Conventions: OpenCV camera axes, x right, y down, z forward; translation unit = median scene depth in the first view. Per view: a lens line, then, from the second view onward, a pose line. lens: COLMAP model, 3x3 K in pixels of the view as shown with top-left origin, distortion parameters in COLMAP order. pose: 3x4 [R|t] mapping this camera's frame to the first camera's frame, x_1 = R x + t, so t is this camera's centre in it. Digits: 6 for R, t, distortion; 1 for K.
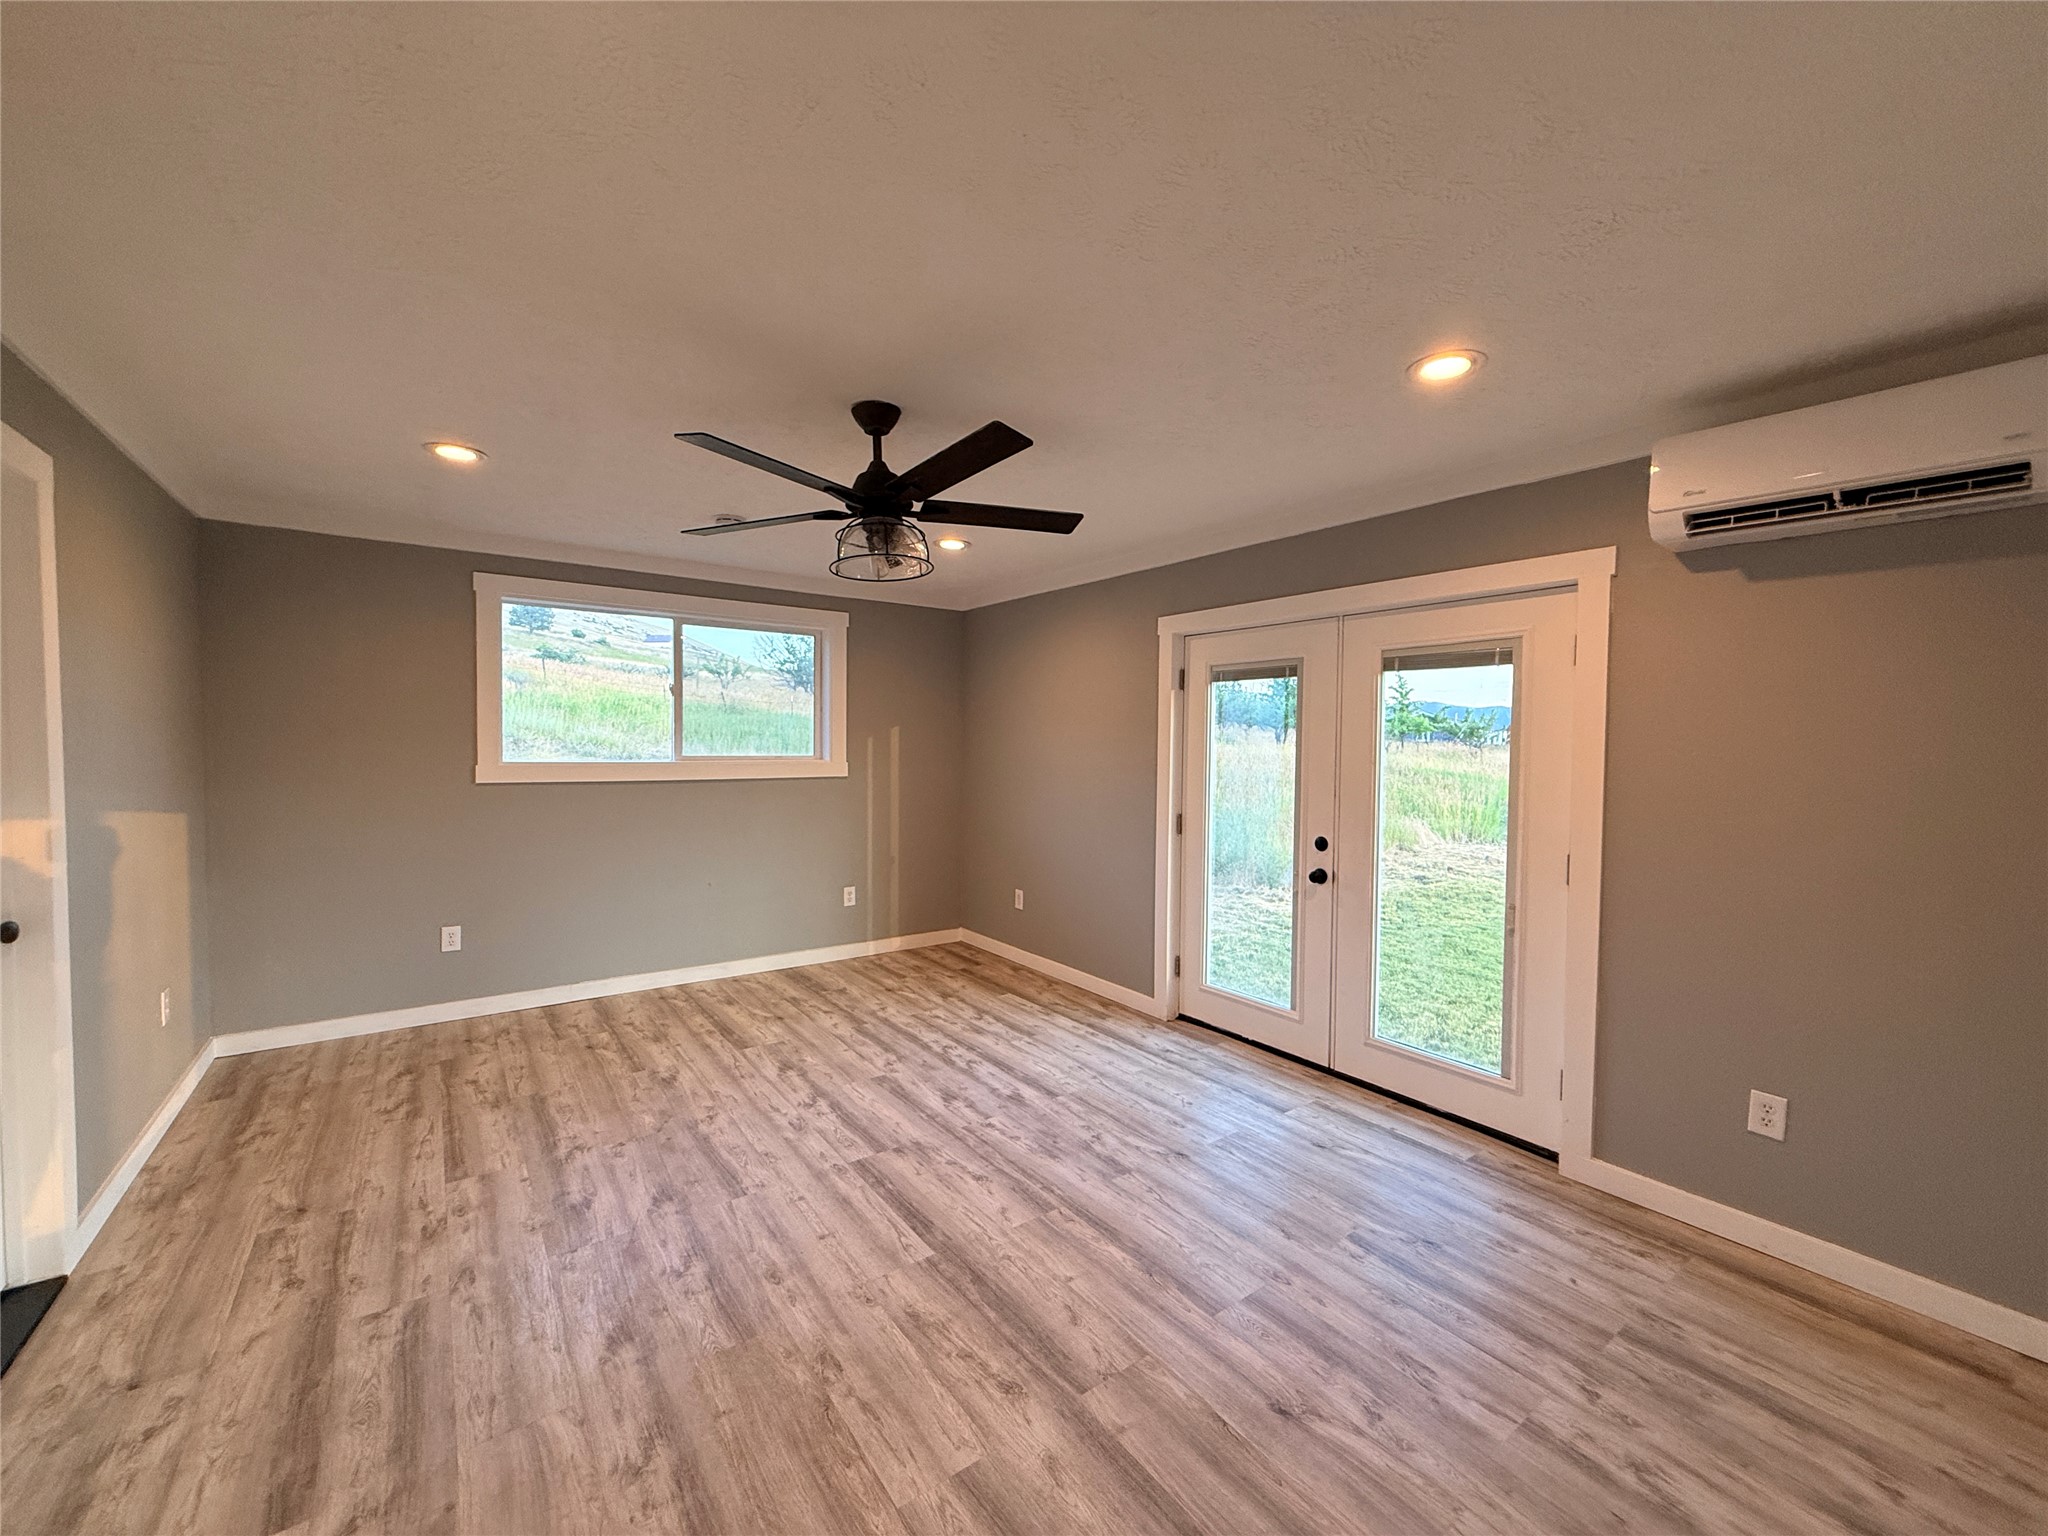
lens RADIAL K [[817.9, 0, 1024.0], [0, 817.9, 768.1], [0, 0, 1]] dist [0.002063, -0.000690]
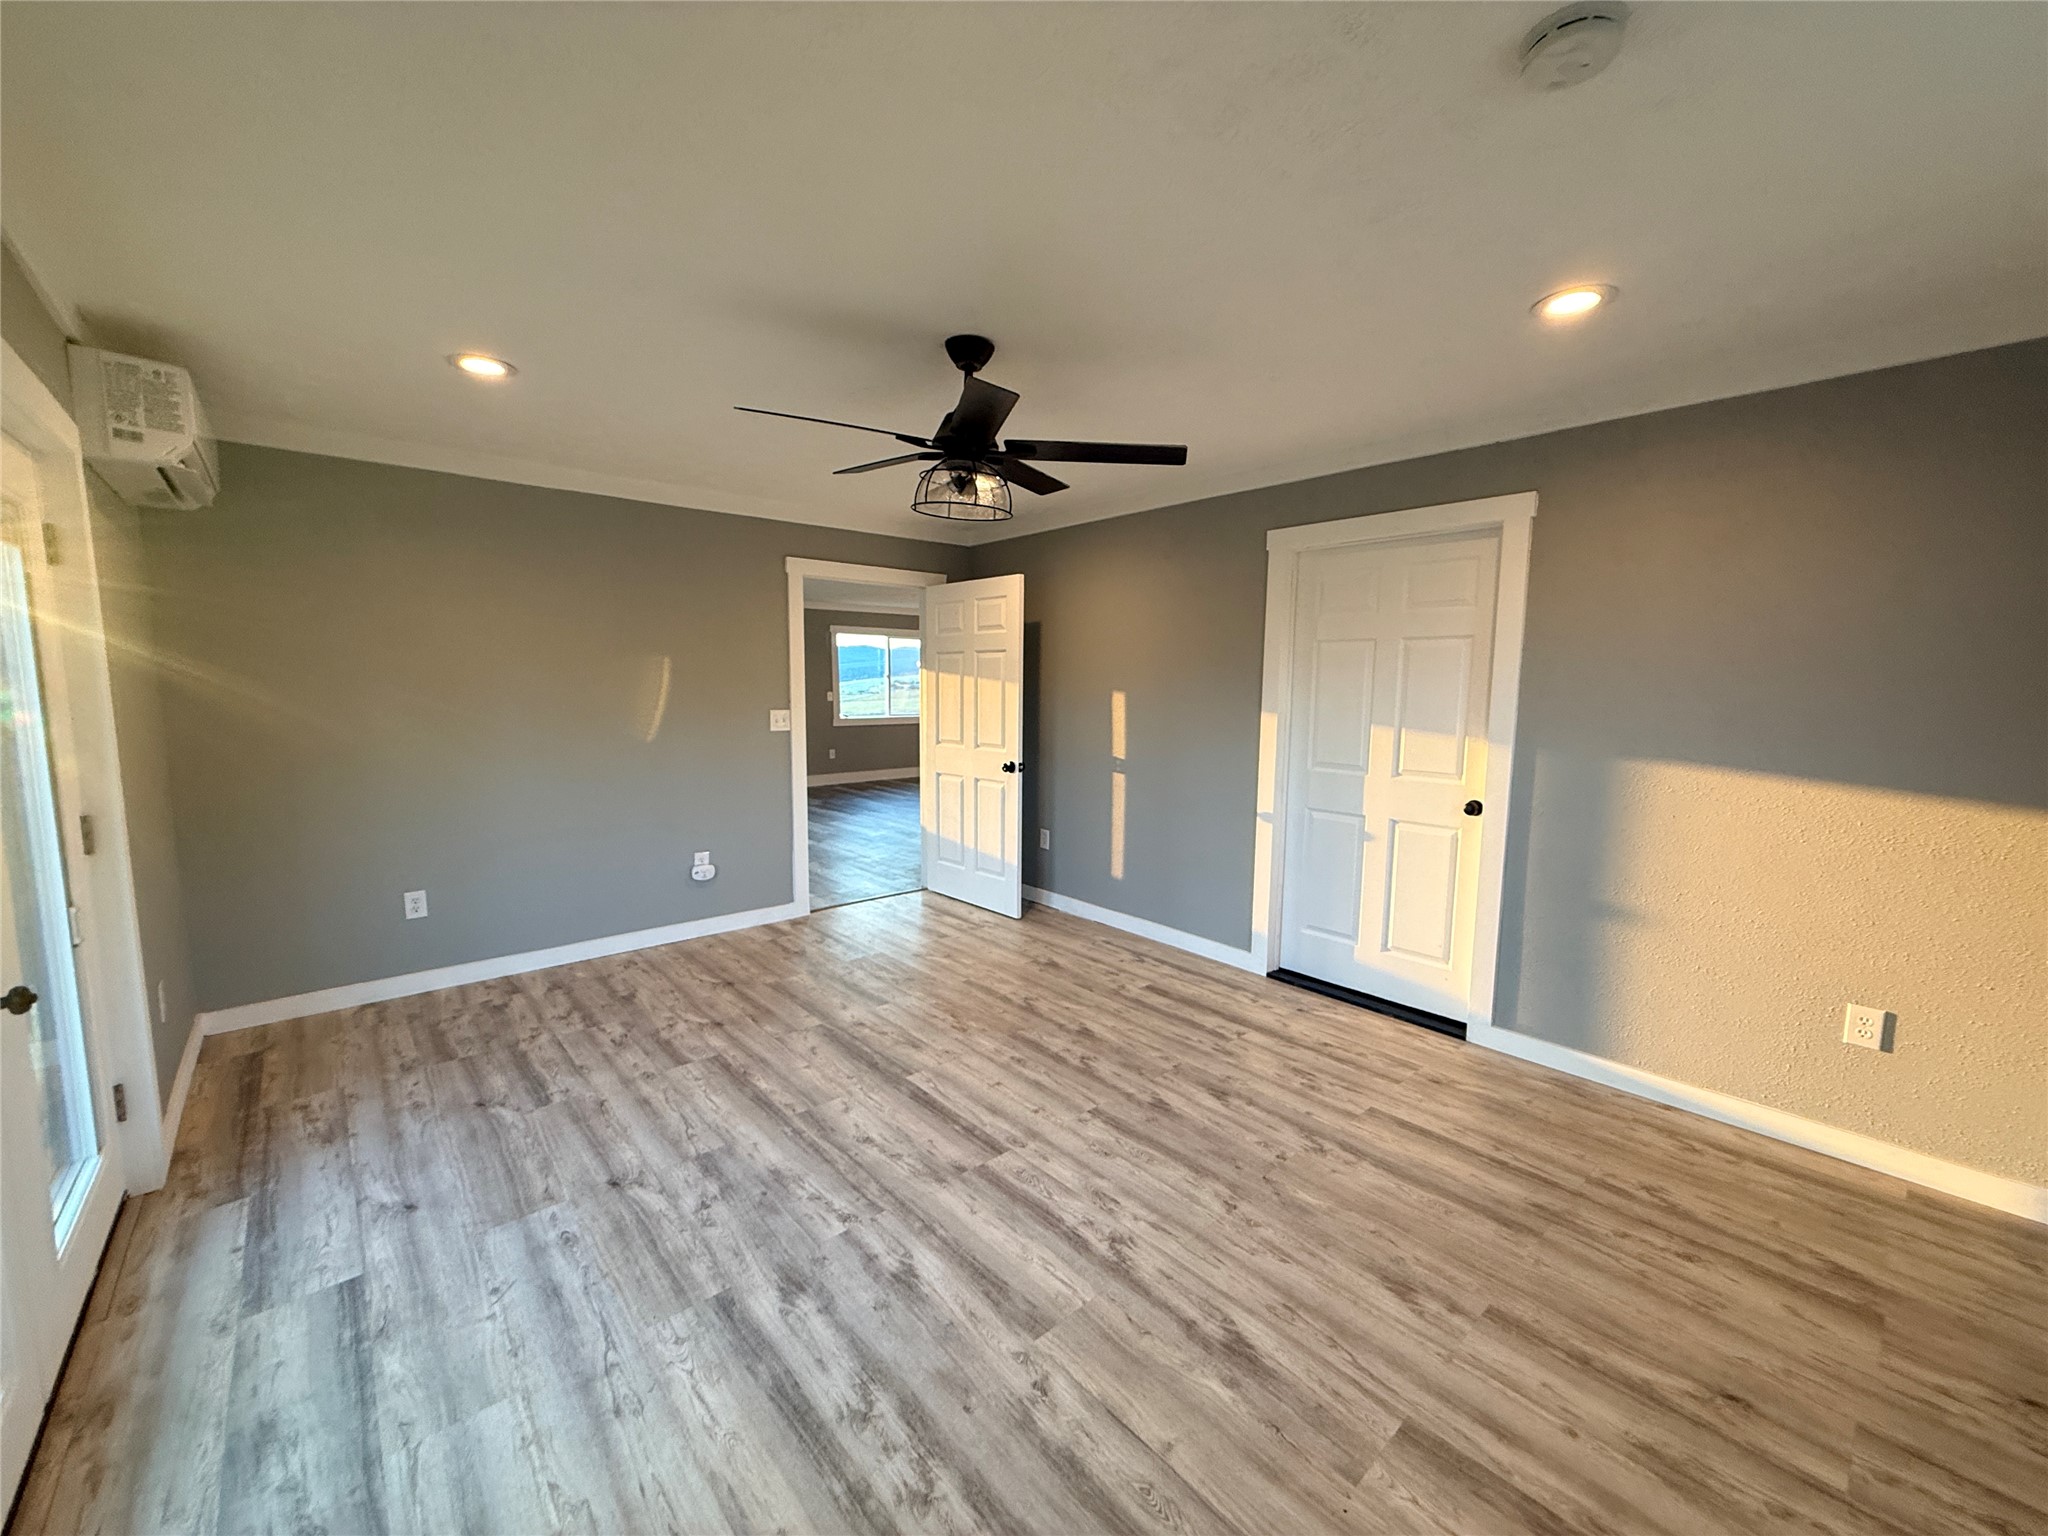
lens RADIAL K [[817.9, 0, 1025.3], [0, 817.9, 771.5], [0, 0, 1]] dist [0.002063, -0.000690]
pose [[-0.995718, -0.009565, -0.091951, -0.137355], [-0.022988, 0.989010, 0.146052, -0.065880], [0.089543, 0.147540, -0.984994, 1.763780]]
